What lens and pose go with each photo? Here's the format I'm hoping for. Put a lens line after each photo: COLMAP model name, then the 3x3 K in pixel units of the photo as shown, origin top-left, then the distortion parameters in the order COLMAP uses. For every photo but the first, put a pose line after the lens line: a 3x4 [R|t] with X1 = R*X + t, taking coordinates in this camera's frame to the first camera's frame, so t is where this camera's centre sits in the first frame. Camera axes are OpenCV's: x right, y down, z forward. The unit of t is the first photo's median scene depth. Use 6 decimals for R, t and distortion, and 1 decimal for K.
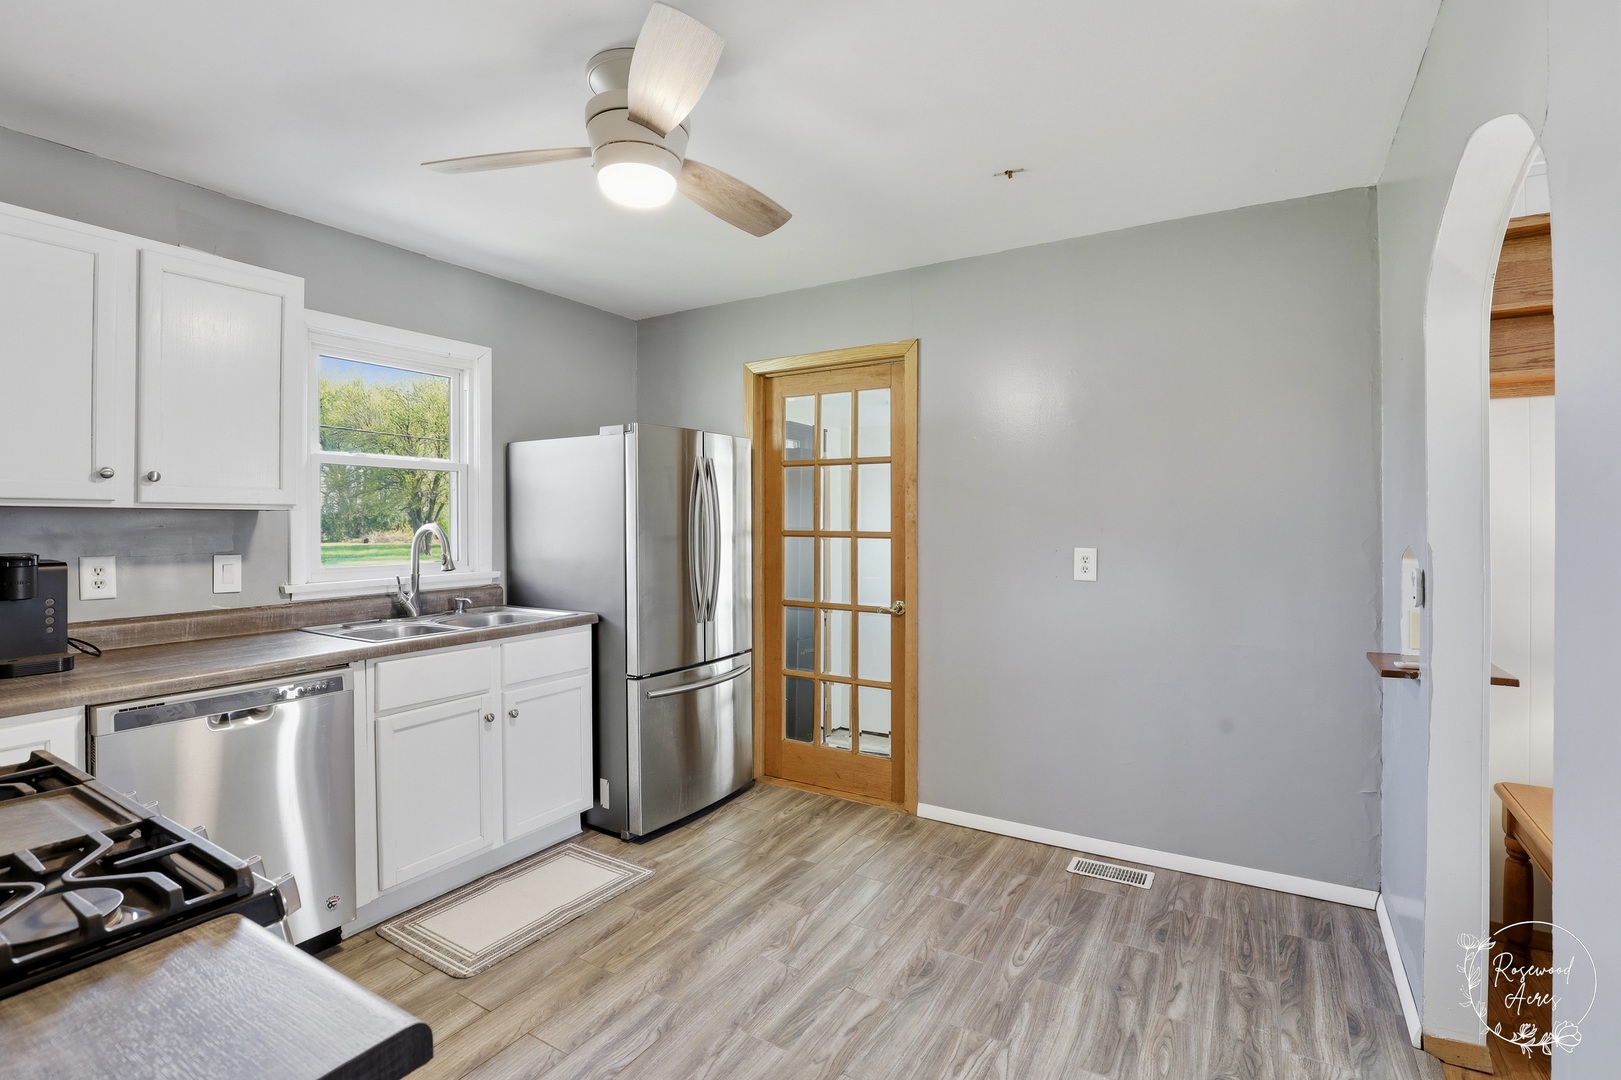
lens RADIAL K [[761.3, 0, 805.7], [0, 761.3, 531.6], [0, 0, 1]] dist [-0.027210, 0.003784]
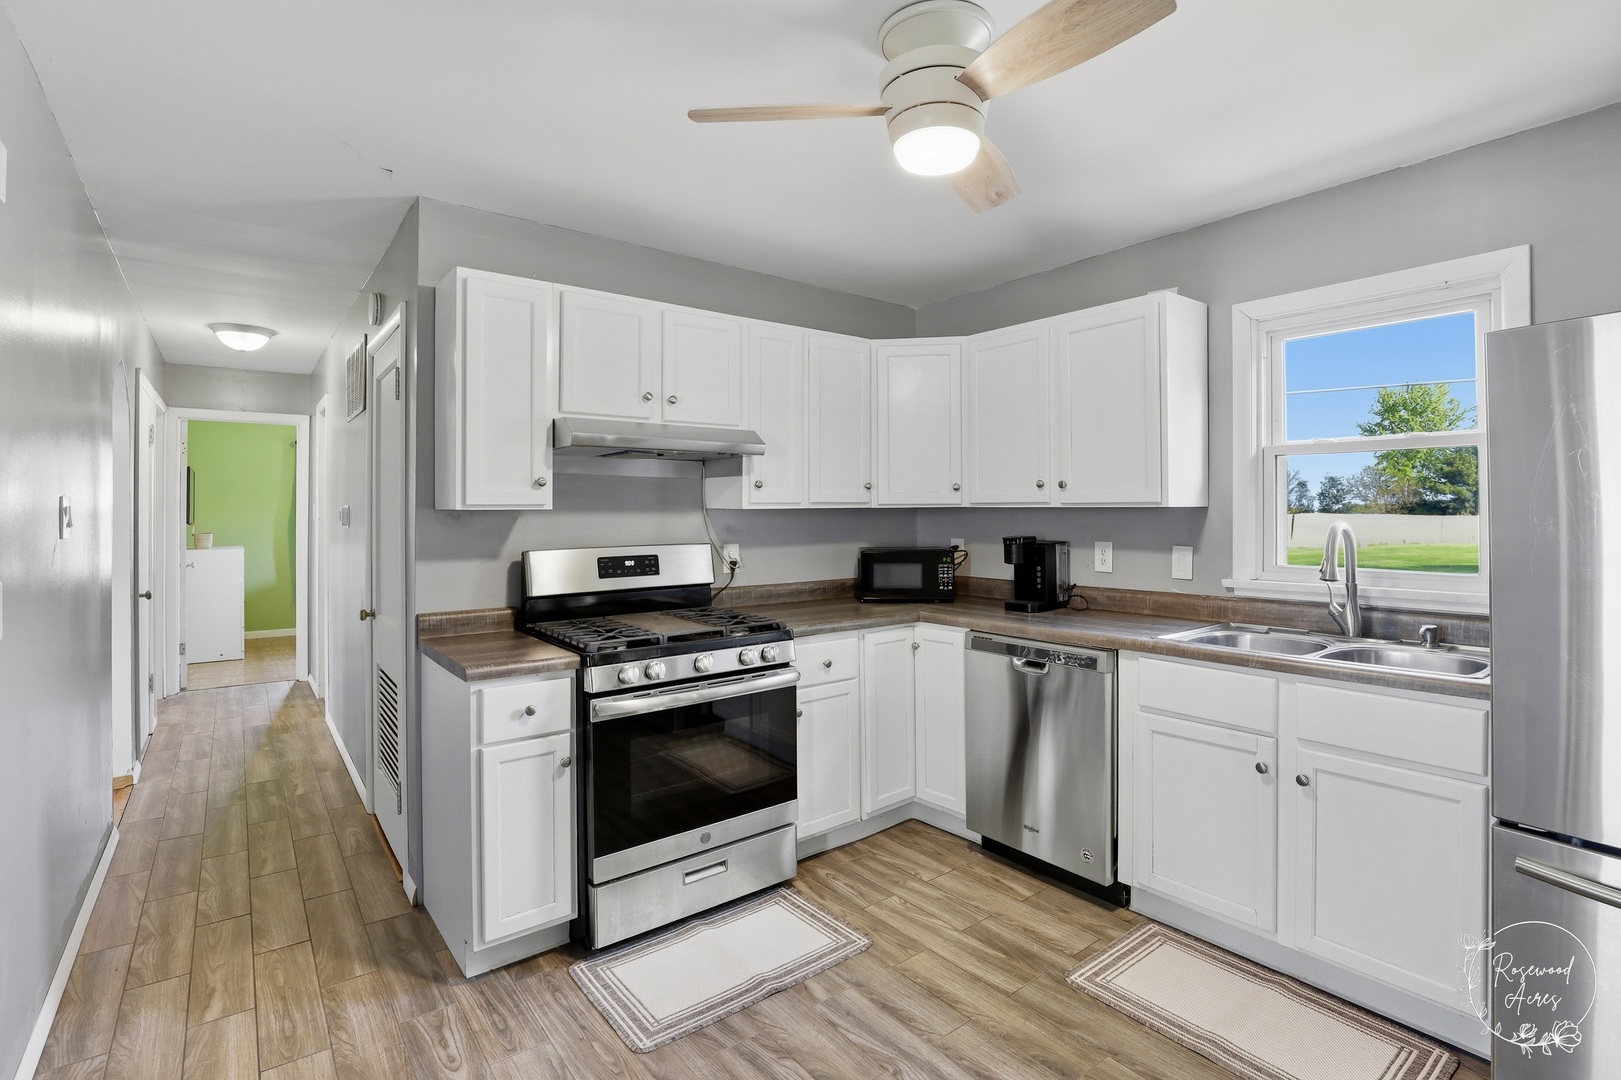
lens RADIAL K [[761.3, 0, 820.1], [0, 761.3, 515.7], [0, 0, 1]] dist [-0.027210, 0.003784]
pose [[-0.350483, -0.004286, -0.936559, 0.505122], [-0.016263, 0.999867, 0.001510, -0.008304], [0.936428, 0.015761, -0.350506, 0.890736]]
